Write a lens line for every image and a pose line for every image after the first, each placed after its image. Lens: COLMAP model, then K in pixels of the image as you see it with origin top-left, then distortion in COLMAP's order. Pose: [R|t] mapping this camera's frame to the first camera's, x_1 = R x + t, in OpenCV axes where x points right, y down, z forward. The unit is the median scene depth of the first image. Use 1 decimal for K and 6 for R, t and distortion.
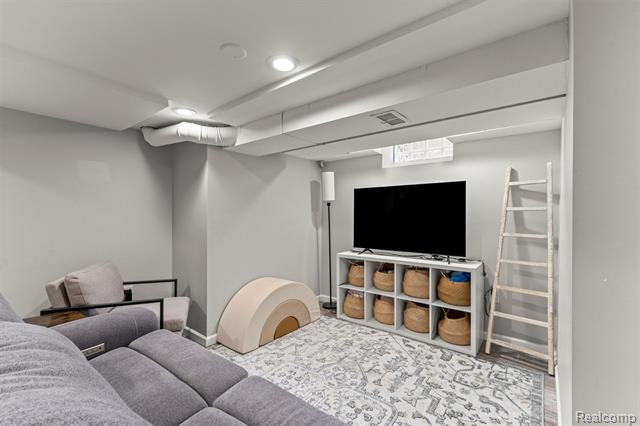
lens RADIAL K [[284.0, 0, 320.6], [0, 284.0, 217.0], [0, 0, 1]] dist [0.019615, -0.001126]
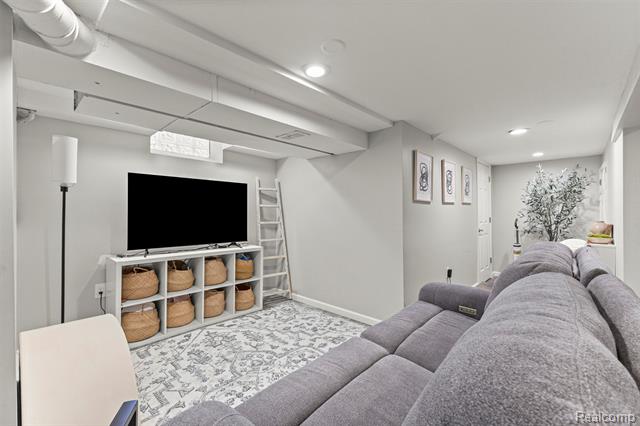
lens RADIAL K [[284.0, 0, 320.3], [0, 284.0, 211.4], [0, 0, 1]] dist [0.019615, -0.001126]
pose [[0.066864, 0.007523, 0.997734, -0.824231], [0.001789, 0.999969, -0.007660, 0.014507], [-0.997760, 0.002297, 0.066849, 0.603567]]
